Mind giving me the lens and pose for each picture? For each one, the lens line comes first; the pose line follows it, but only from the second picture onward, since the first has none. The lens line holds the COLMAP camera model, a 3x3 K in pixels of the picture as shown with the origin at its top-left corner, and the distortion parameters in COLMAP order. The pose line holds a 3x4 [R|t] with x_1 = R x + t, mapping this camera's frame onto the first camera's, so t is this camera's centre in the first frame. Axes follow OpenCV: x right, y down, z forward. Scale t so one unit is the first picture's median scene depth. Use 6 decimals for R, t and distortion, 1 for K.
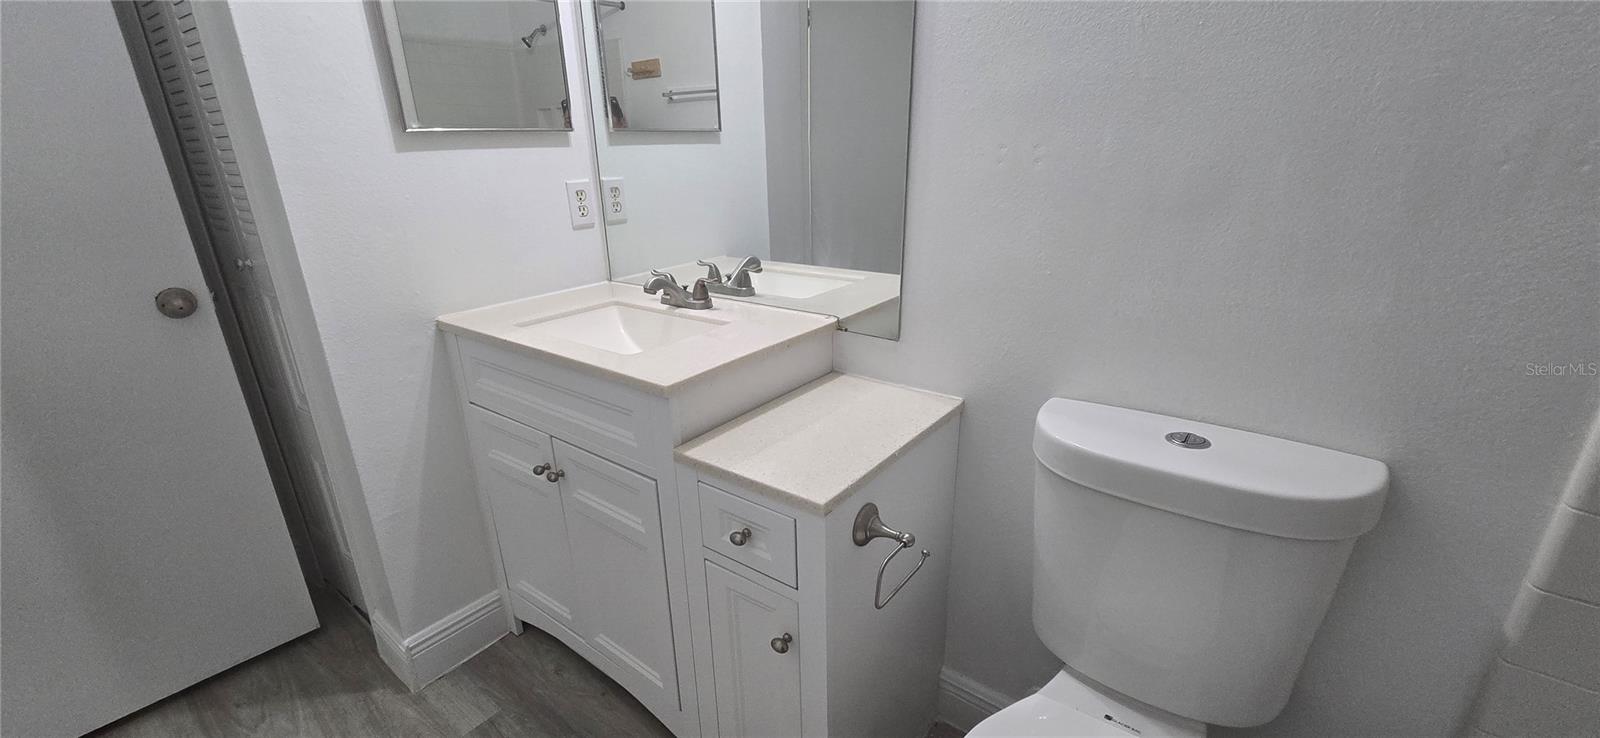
lens RADIAL K [[652.6, 0, 794.9], [0, 652.6, 376.5], [0, 0, 1]] dist [-0.001467, 0.000097]
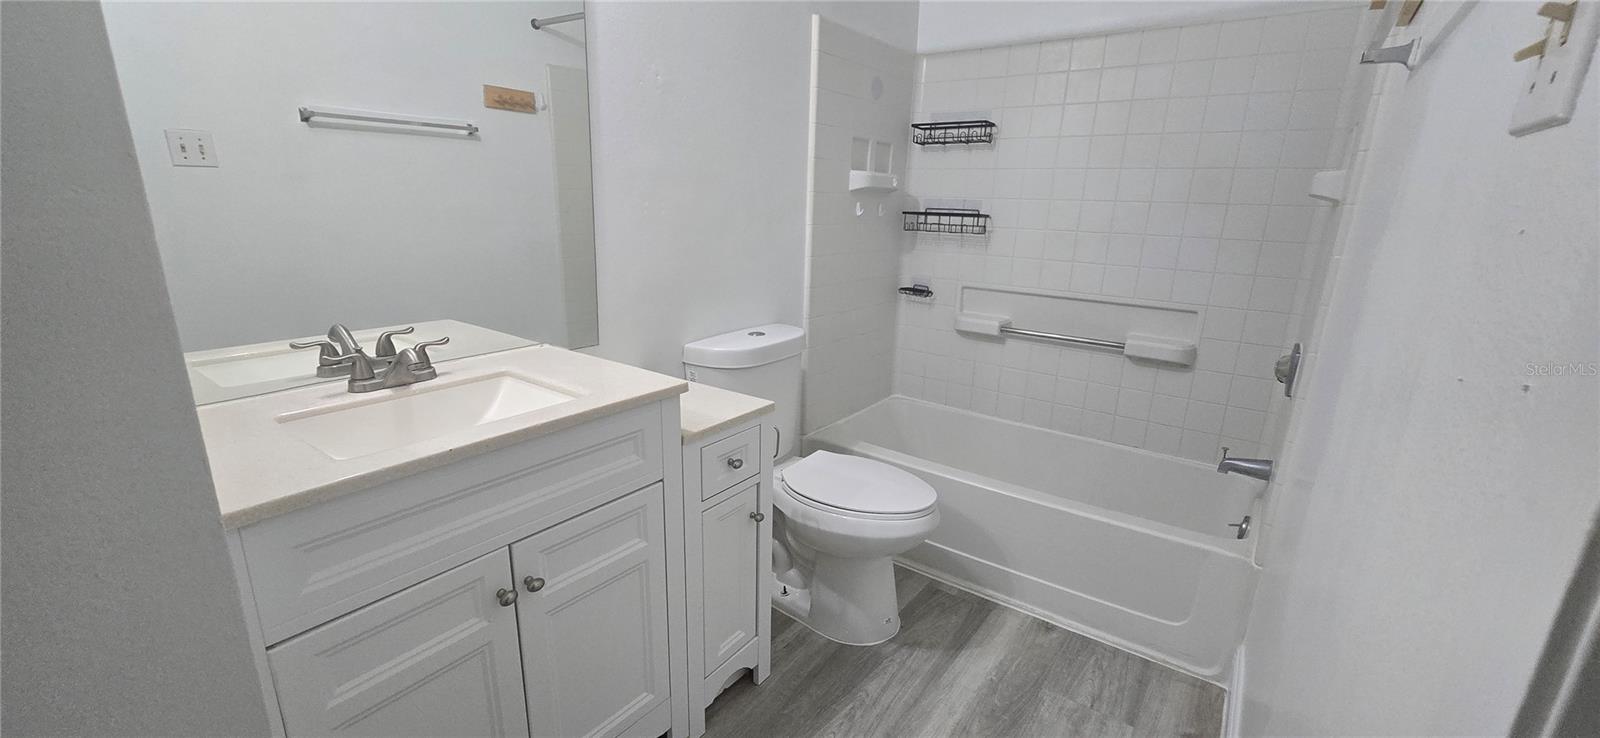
lens RADIAL K [[652.6, 0, 794.9], [0, 652.6, 376.5], [0, 0, 1]] dist [-0.001467, 0.000097]
pose [[0.000289, -0.252514, 0.967593, -1.191913], [0.321879, 0.916122, 0.238986, -0.191083], [-0.946781, 0.311378, 0.081544, 0.590420]]
